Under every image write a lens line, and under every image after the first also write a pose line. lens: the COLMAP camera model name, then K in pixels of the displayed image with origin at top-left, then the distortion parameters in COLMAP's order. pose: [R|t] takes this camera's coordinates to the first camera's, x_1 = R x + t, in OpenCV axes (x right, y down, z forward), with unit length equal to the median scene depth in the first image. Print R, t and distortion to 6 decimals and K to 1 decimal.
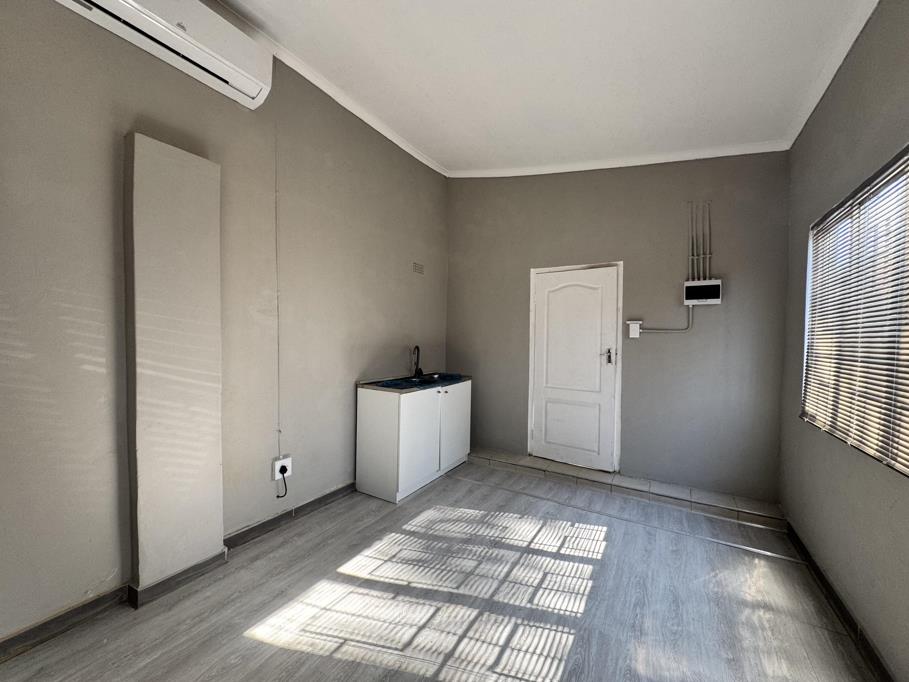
lens RADIAL K [[359.3, 0, 454.1], [0, 359.3, 341.8], [0, 0, 1]] dist [-0.003059, 0.000509]
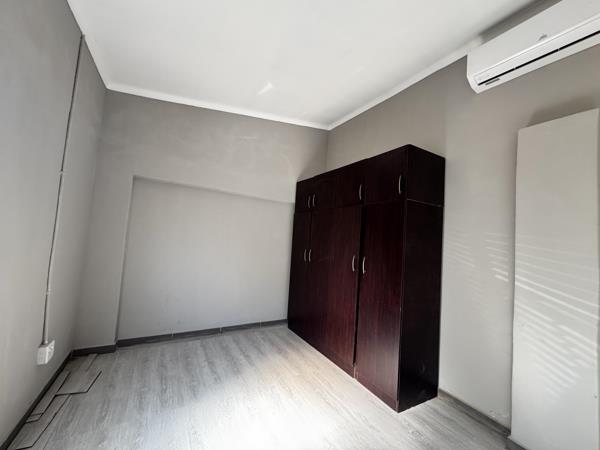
lens RADIAL K [[237.1, 0, 300.0], [0, 237.1, 224.1], [0, 0, 1]] dist [-0.003059, 0.000509]
pose [[-0.481265, -0.088065, -0.872140, 0.351678], [-0.092812, 0.994467, -0.049201, -0.027126], [0.871648, 0.057267, -0.486776, 0.559328]]
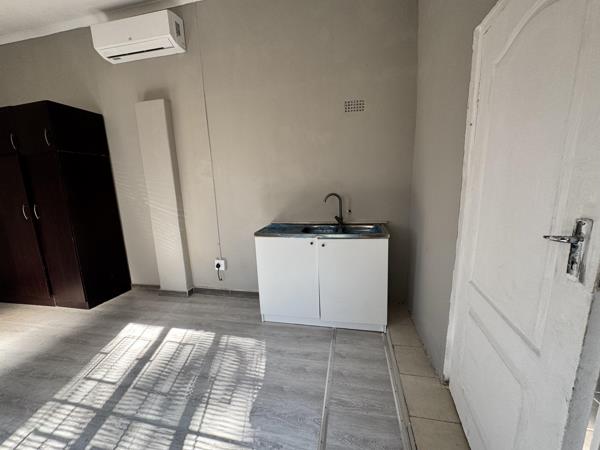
lens RADIAL K [[237.1, 0, 298.6], [0, 237.1, 224.5], [0, 0, 1]] dist [-0.003059, 0.000509]
pose [[0.323213, 0.137888, -0.936226, 0.813435], [0.023158, 0.987879, 0.153490, -0.010650], [0.946043, -0.071292, 0.316102, 1.181364]]
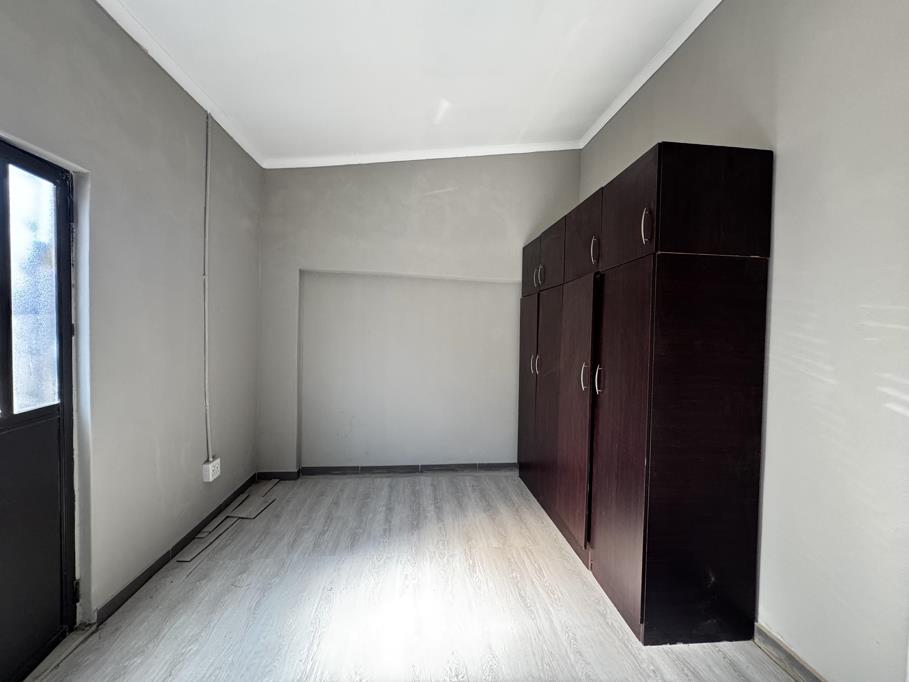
lens RADIAL K [[359.3, 0, 455.1], [0, 359.3, 340.2], [0, 0, 1]] dist [-0.003059, 0.000509]
pose [[-0.795376, -0.010478, -0.606026, 0.100398], [-0.040987, 0.998492, 0.036529, -0.042942], [0.604729, 0.053893, -0.794606, 0.812057]]
